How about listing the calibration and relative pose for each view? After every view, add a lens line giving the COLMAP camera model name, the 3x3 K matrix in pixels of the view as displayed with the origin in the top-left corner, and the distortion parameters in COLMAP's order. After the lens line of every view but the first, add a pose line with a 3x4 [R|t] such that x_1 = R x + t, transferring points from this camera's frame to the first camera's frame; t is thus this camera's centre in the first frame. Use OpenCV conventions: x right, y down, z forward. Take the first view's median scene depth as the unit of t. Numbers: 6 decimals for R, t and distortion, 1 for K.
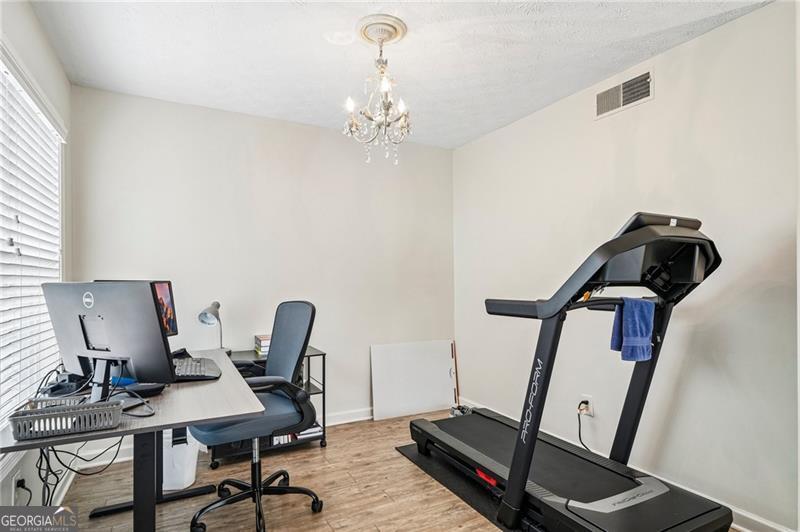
lens RADIAL K [[424.1, 0, 400.8], [0, 424.1, 277.9], [0, 0, 1]] dist [0.001032, -0.000052]
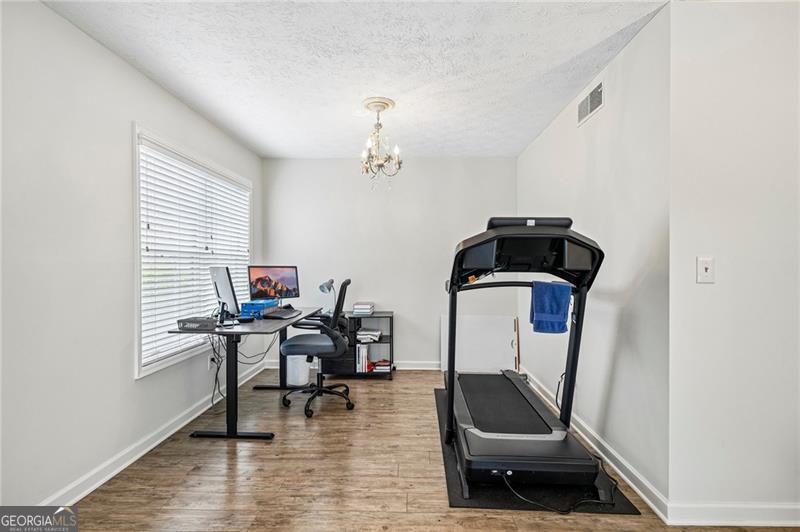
lens RADIAL K [[370.7, 0, 400.0], [0, 370.7, 266.0], [0, 0, 1]] dist [0.000441, 0.000102]
pose [[0.870384, 0.004968, -0.492349, 0.687930], [-0.002148, 0.999978, 0.006293, -0.004575], [0.492369, -0.004420, 0.870375, -0.137347]]
